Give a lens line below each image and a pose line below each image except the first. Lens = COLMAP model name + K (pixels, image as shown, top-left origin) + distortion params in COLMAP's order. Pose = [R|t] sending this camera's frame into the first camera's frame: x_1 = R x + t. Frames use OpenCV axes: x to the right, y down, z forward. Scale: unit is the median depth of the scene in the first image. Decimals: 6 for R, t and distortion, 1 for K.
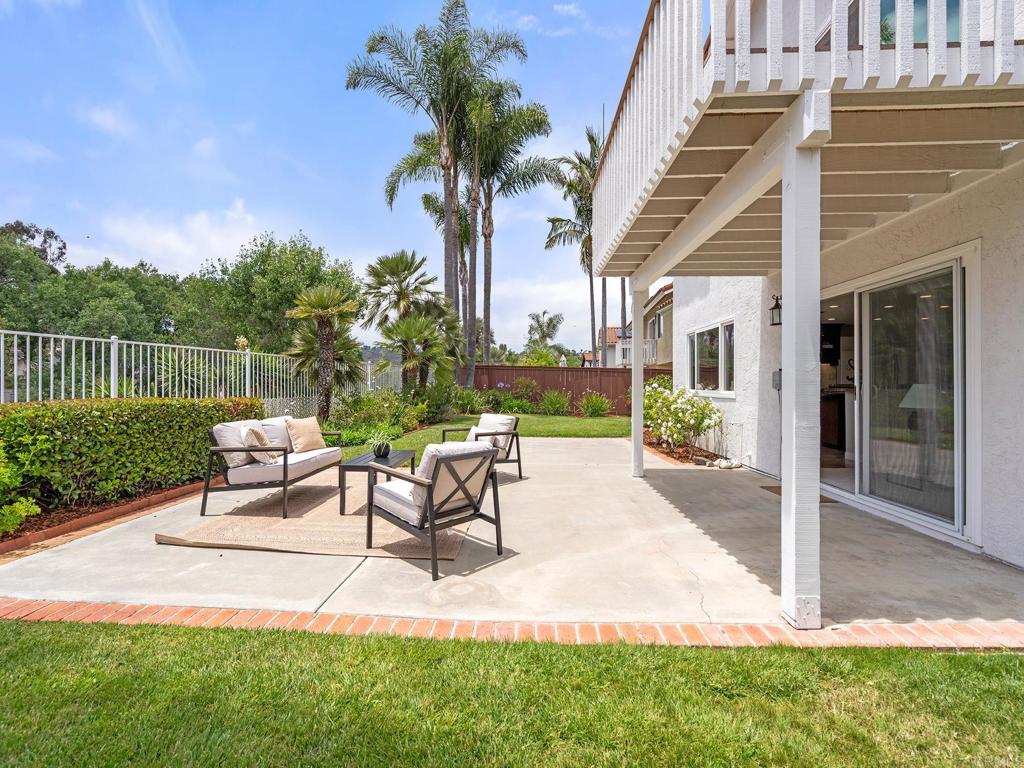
lens RADIAL K [[465.1, 0, 505.8], [0, 465.1, 382.3], [0, 0, 1]] dist [-0.008180, 0.002467]
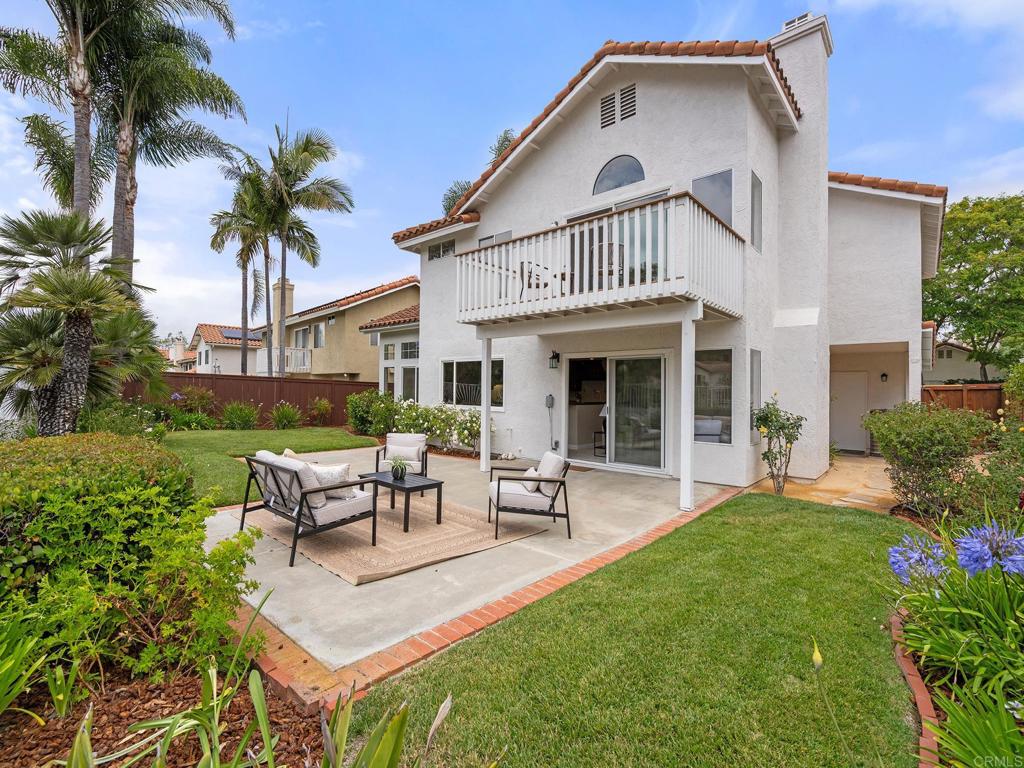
lens RADIAL K [[465.1, 0, 513.2], [0, 465.1, 385.7], [0, 0, 1]] dist [-0.008180, 0.002467]
pose [[0.632043, 0.013800, 0.774810, -0.980351], [-0.014314, 0.999879, -0.006132, -0.061664], [-0.774801, -0.007215, 0.632164, 0.079480]]
